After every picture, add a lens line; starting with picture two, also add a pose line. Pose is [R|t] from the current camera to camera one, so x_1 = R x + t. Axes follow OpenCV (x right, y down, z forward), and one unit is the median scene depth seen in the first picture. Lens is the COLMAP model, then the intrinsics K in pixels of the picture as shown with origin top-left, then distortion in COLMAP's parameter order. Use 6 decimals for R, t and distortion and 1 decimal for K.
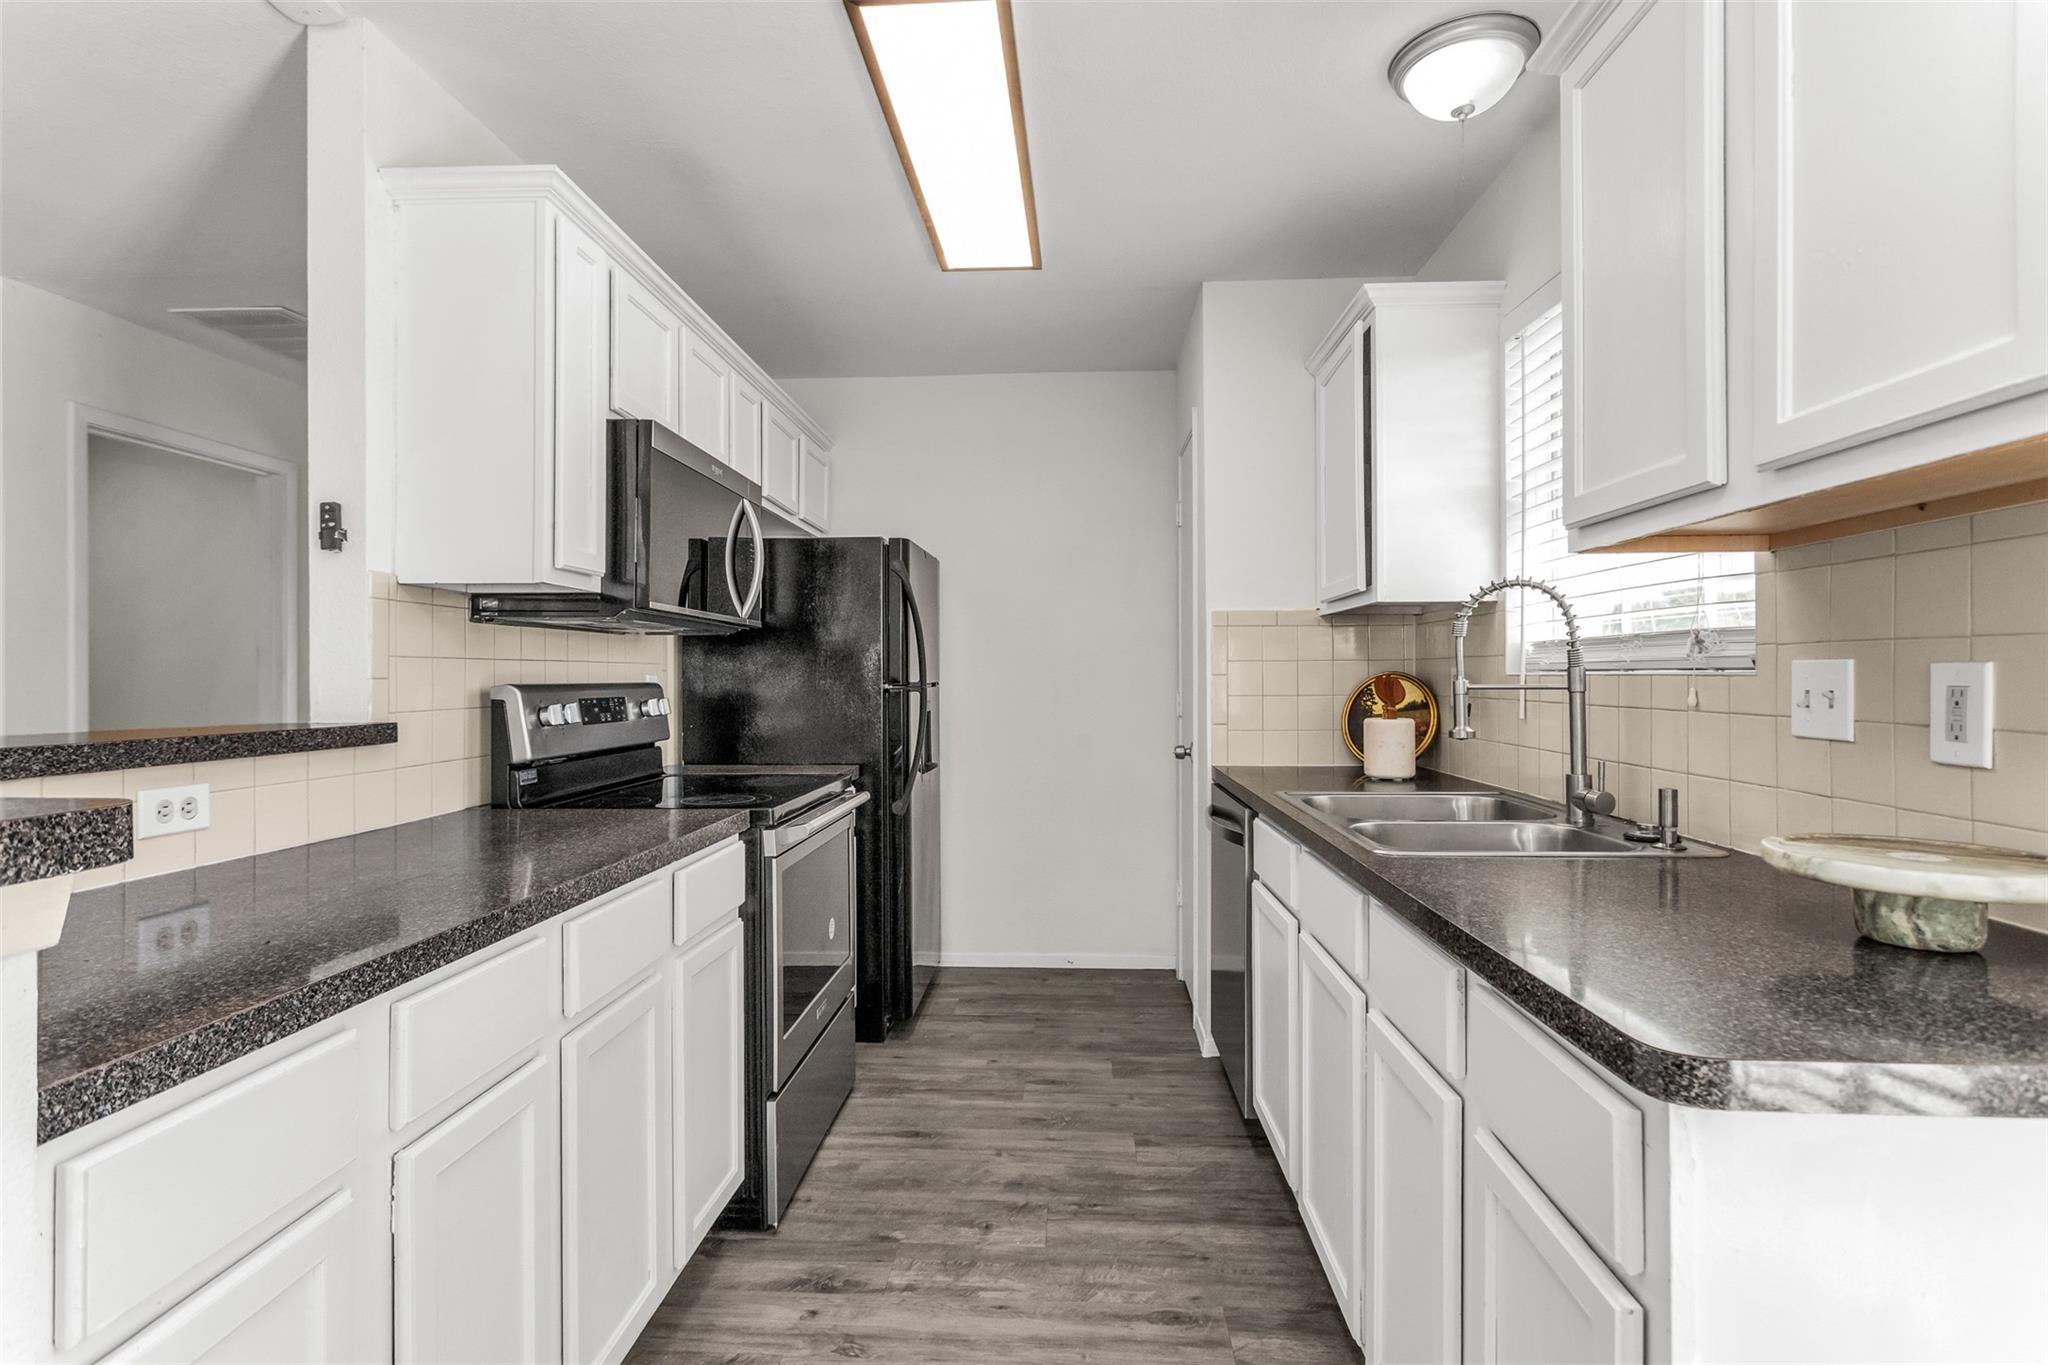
lens RADIAL K [[992.2, 0, 1012.9], [0, 992.2, 674.7], [0, 0, 1]] dist [0.000115, 0.000722]
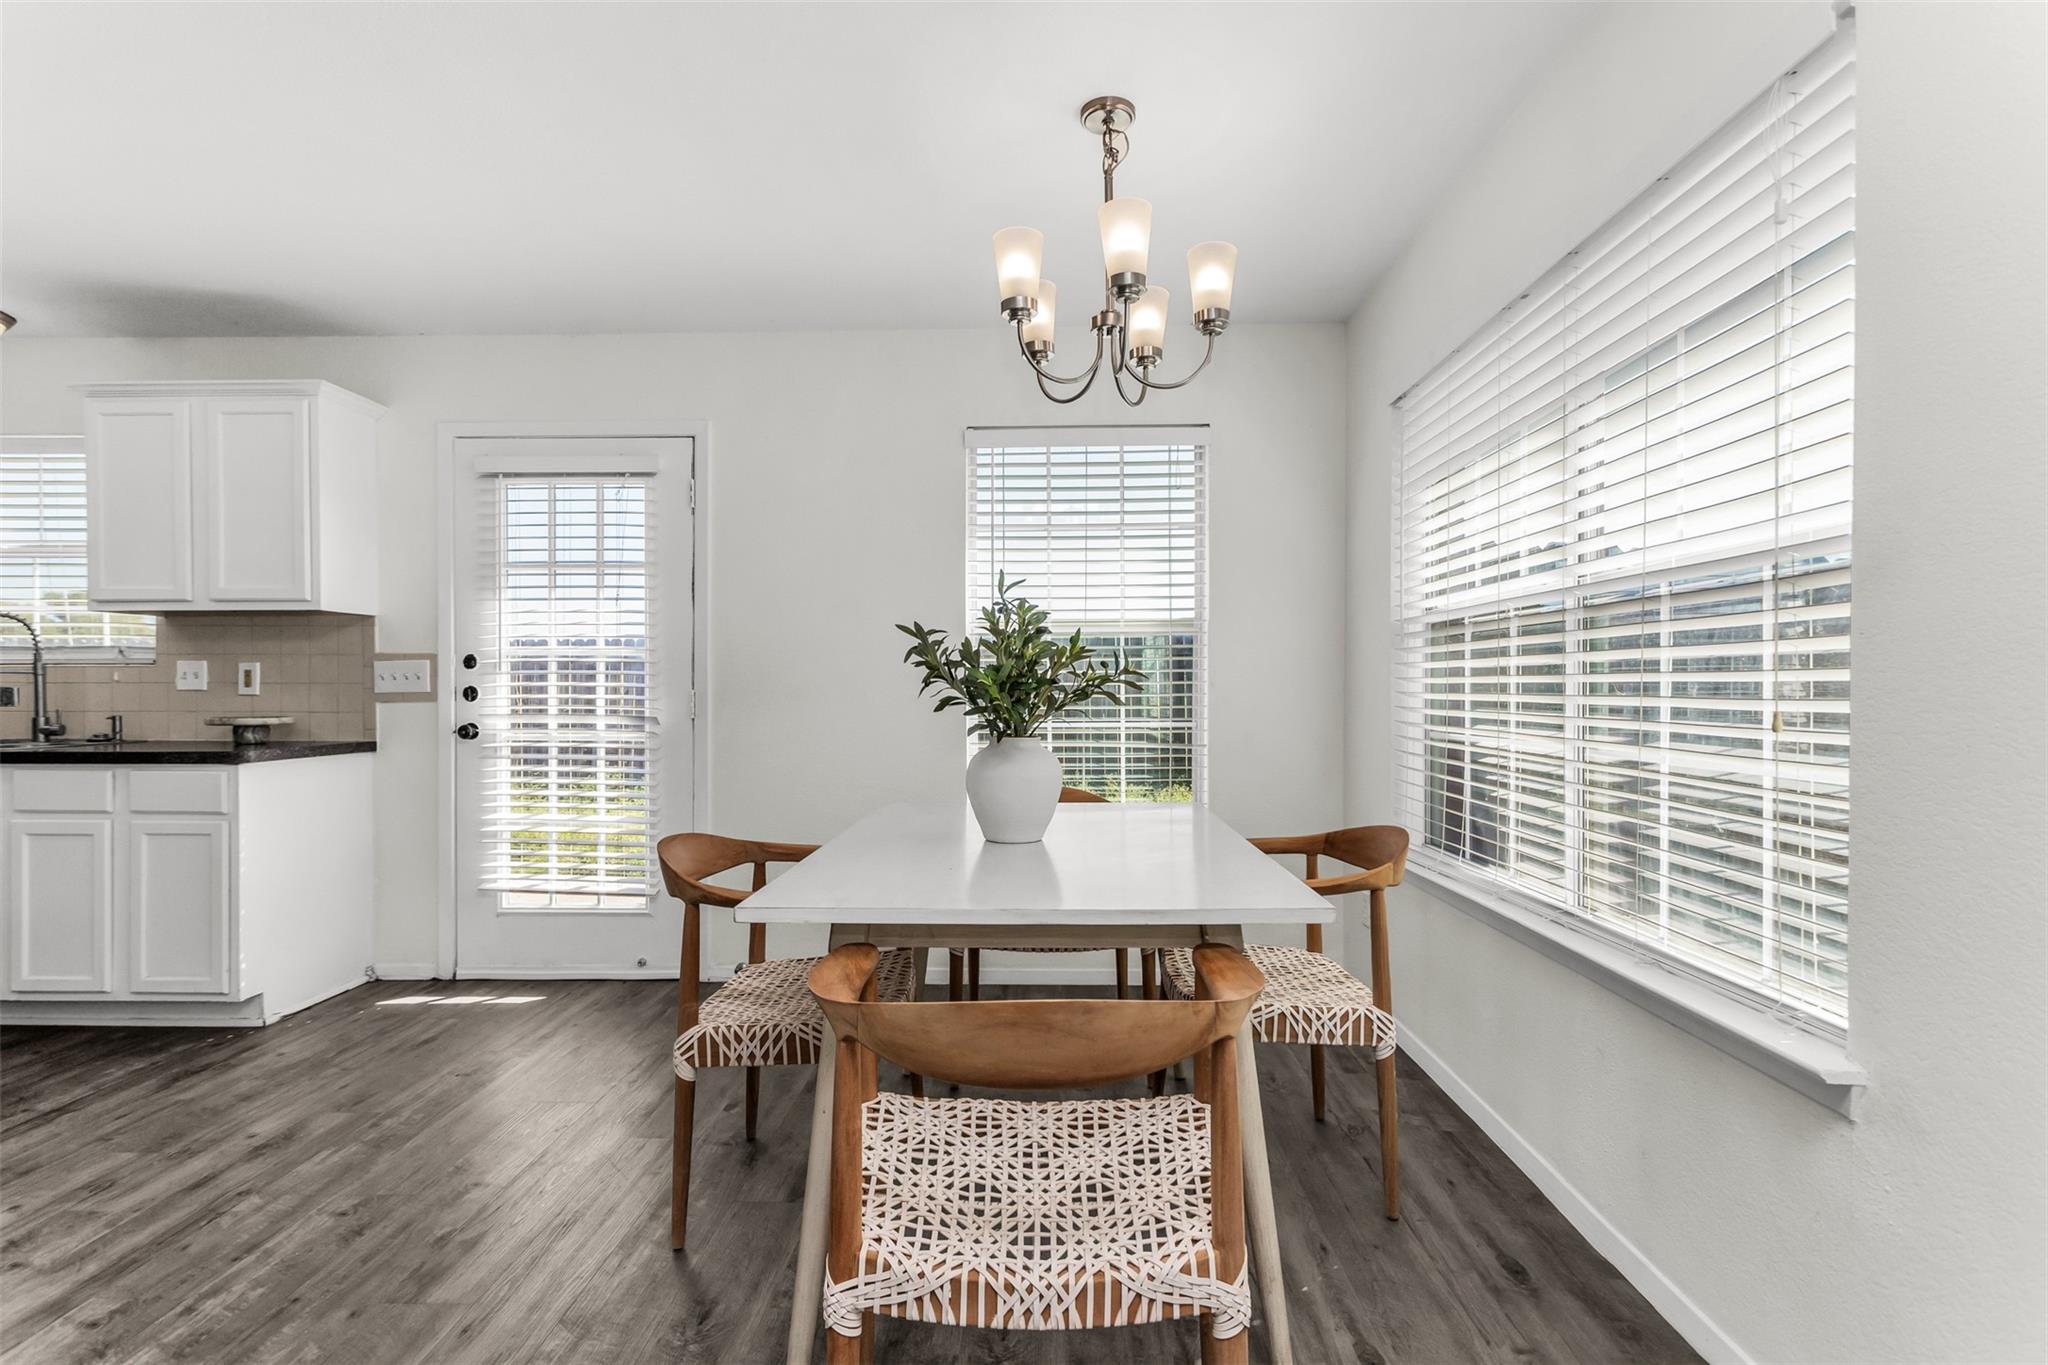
lens RADIAL K [[1010.8, 0, 1024.0], [0, 1010.8, 682.5], [0, 0, 1]] dist [0.002015, 0.001355]
pose [[-0.034349, 0.007954, 0.999378, -1.824320], [-0.000430, 0.999968, -0.007974, 0.058906], [-0.999410, -0.000704, -0.034345, -1.057111]]
